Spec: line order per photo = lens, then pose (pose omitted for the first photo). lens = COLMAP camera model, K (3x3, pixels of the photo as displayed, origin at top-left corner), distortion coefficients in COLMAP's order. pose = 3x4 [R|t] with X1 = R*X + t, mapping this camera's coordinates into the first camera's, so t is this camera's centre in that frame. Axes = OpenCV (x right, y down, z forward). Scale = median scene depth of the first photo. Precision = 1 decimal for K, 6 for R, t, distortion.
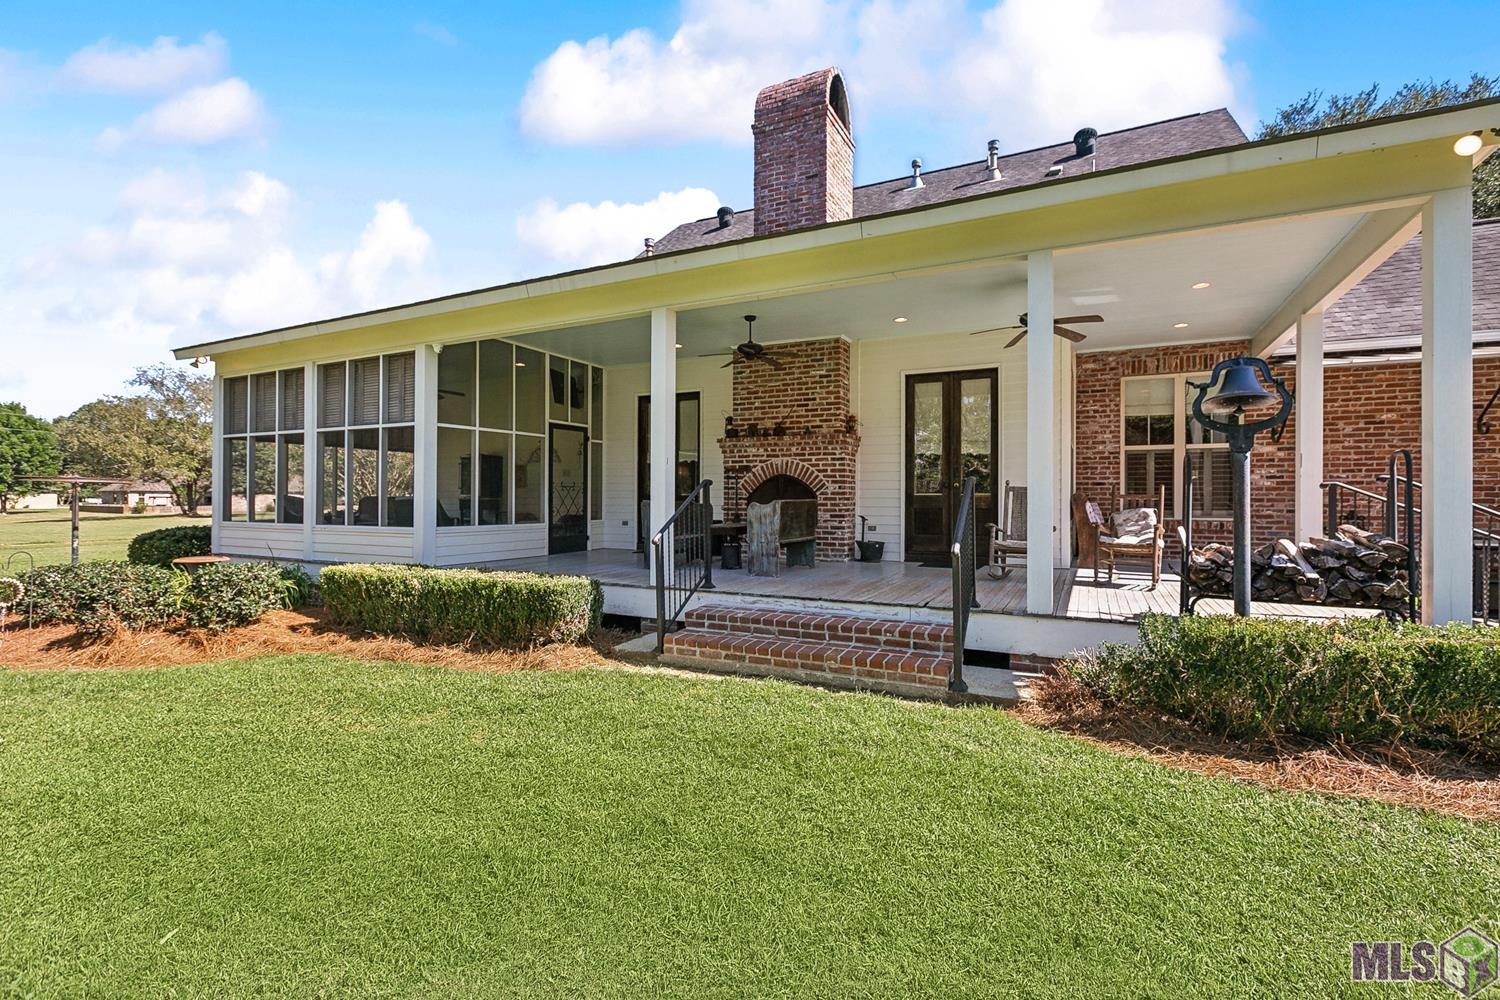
lens RADIAL K [[675.9, 0, 751.8], [0, 675.9, 502.5], [0, 0, 1]] dist [0.003542, -0.001797]
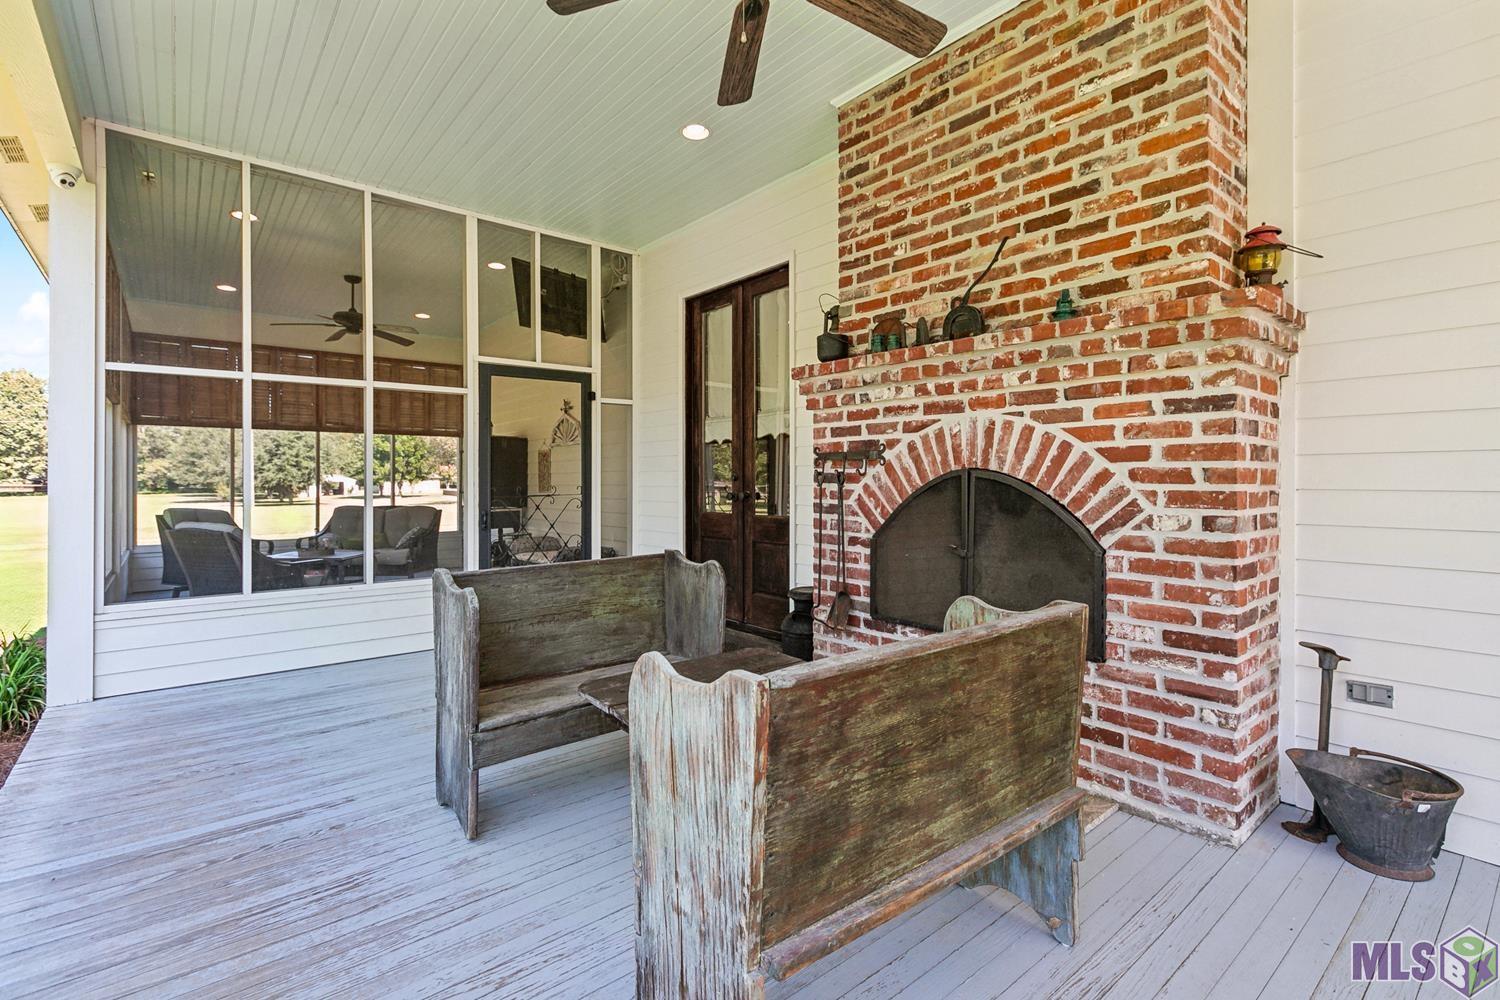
lens RADIAL K [[675.9, 0, 764.8], [0, 675.9, 481.8], [0, 0, 1]] dist [0.003542, -0.001797]
pose [[0.914239, -0.004142, -0.405155, 0.081383], [0.003642, 0.999991, -0.002005, -0.035823], [0.405160, 0.000357, 0.914246, 0.698448]]
